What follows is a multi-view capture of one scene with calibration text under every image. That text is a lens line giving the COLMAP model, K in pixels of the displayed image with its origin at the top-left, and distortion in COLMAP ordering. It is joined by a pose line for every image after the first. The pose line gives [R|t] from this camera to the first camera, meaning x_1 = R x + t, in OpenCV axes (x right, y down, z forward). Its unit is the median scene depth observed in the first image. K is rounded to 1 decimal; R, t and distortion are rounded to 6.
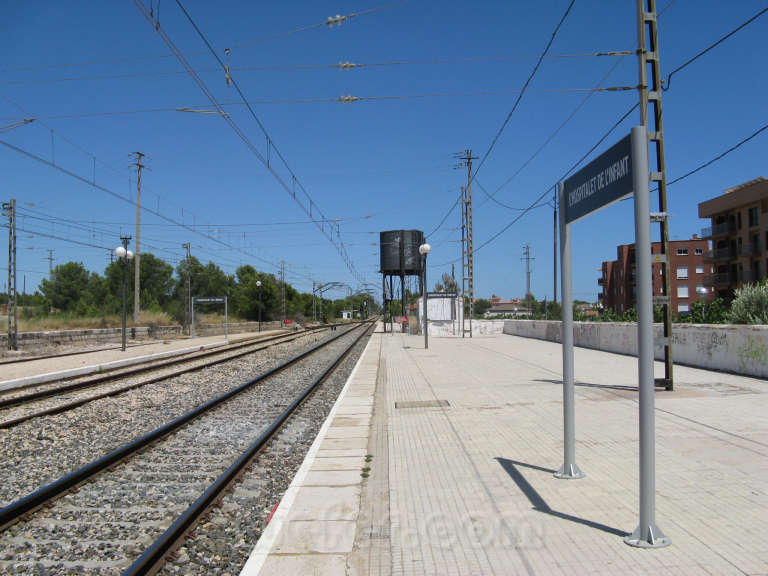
lens RADIAL K [[790.1, 0, 384.0], [0, 790.1, 288.0], [0, 0, 1]] dist [-0.199044, 0.218110]
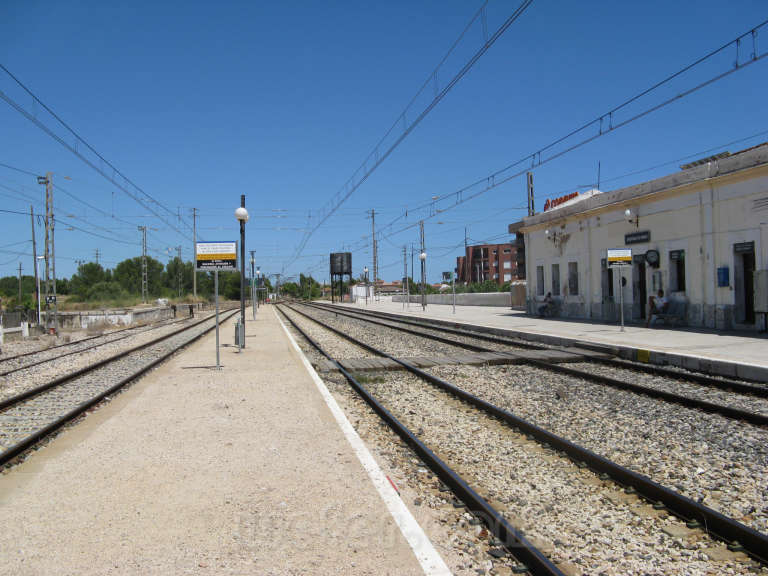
lens RADIAL K [[790.1, 0, 384.0], [0, 790.1, 288.0], [0, 0, 1]] dist [-0.199044, 0.218110]
pose [[0.988683, -0.013246, 0.149432, -0.085673], [0.009710, 0.999656, 0.024363, -0.015315], [-0.149703, -0.022636, 0.988472, -0.507065]]
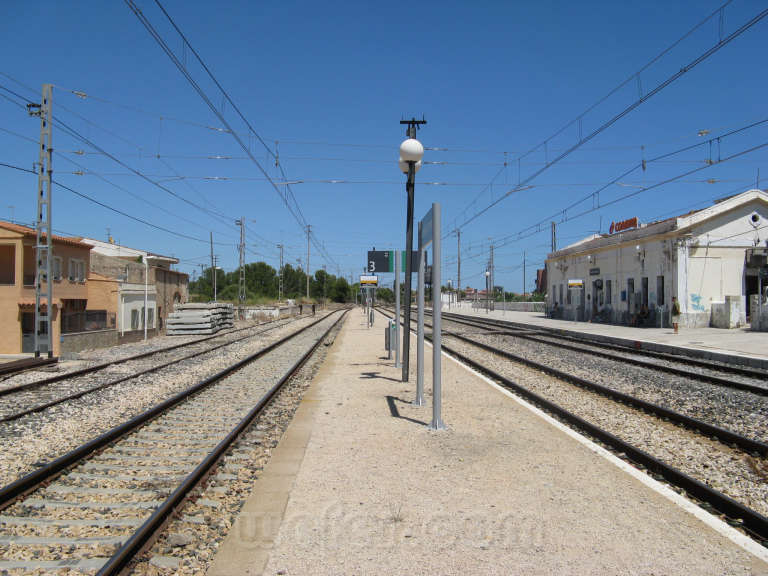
lens RADIAL K [[790.1, 0, 384.0], [0, 790.1, 288.0], [0, 0, 1]] dist [-0.199044, 0.218110]
pose [[0.999343, 0.015293, 0.032847, -0.099157], [-0.015845, 0.999736, 0.016617, -0.020864], [-0.032585, -0.017127, 0.999322, -0.702202]]
